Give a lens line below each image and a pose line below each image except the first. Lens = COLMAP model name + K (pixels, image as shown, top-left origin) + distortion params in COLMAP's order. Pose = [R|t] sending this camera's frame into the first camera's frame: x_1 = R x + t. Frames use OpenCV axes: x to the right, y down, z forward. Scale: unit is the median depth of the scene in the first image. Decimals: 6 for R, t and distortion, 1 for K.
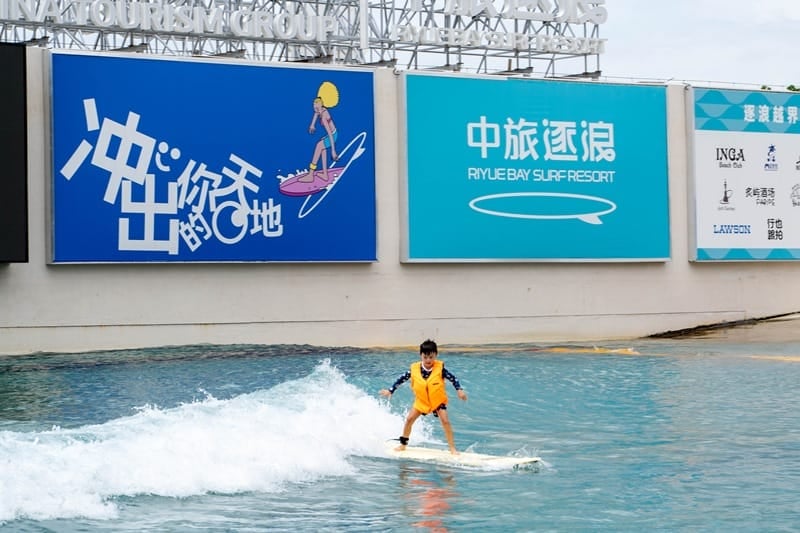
lens RADIAL K [[1939.3, 0, 400.0], [0, 1939.3, 266.5], [0, 0, 1]] dist [0.046414, 0.418108]
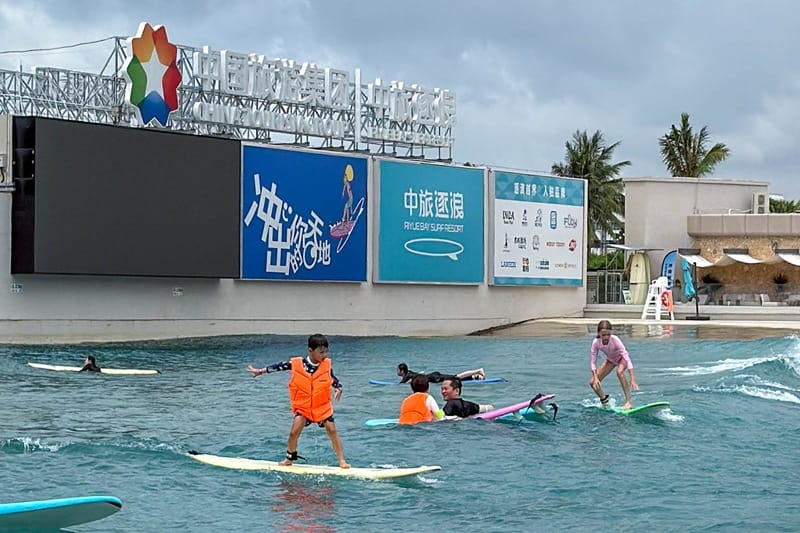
lens RADIAL K [[1939.3, 0, 400.0], [0, 1939.3, 266.5], [0, 0, 1]] dist [0.046414, 0.418108]
pose [[0.917664, 0.023028, 0.396689, -0.594045], [-0.018800, 0.999717, -0.014545, 0.007064], [-0.396912, 0.005890, 0.917838, -0.417902]]
